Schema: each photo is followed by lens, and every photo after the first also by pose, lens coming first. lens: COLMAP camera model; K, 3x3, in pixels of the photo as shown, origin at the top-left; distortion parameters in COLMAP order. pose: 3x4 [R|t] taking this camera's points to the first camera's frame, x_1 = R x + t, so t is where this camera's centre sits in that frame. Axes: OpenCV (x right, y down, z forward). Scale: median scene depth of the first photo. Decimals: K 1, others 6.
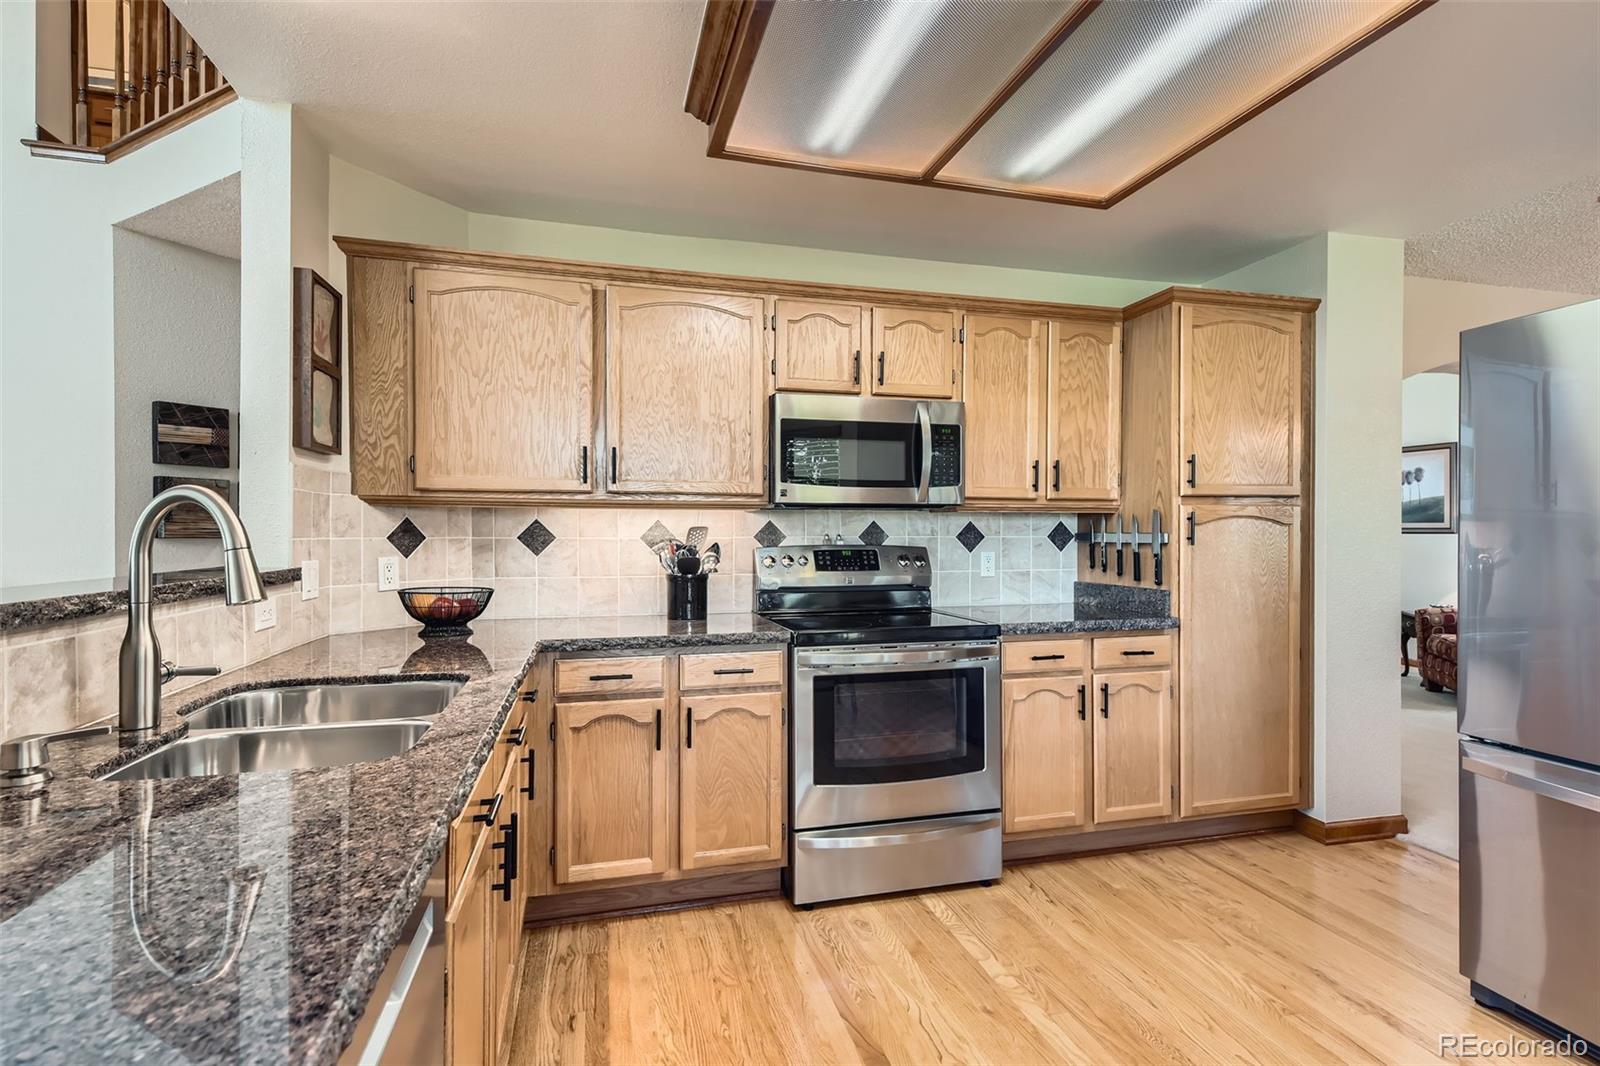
lens RADIAL K [[774.0, 0, 799.7], [0, 774.0, 531.7], [0, 0, 1]] dist [0.015777, -0.003015]
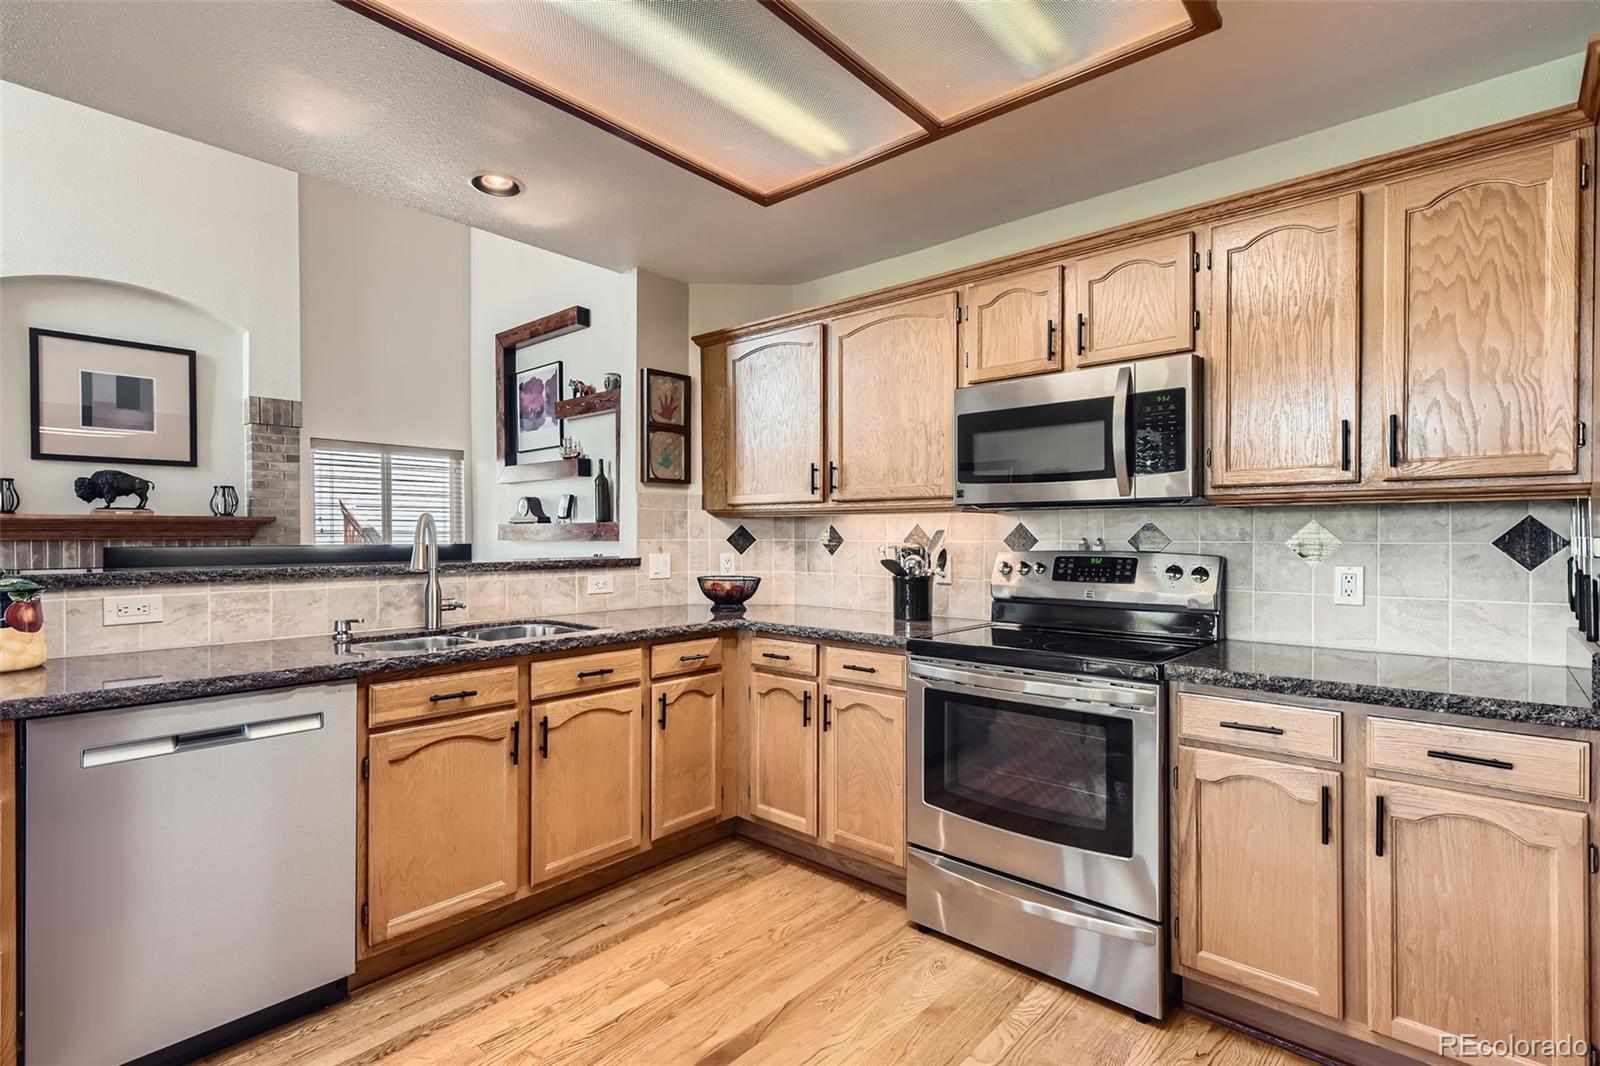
lens RADIAL K [[774.0, 0, 803.4], [0, 774.0, 537.0], [0, 0, 1]] dist [0.015777, -0.003015]
pose [[0.538952, 0.001452, -0.842335, 0.684452], [0.000469, 0.999998, 0.002024, 0.000451], [0.842336, -0.001486, 0.538950, 0.337717]]
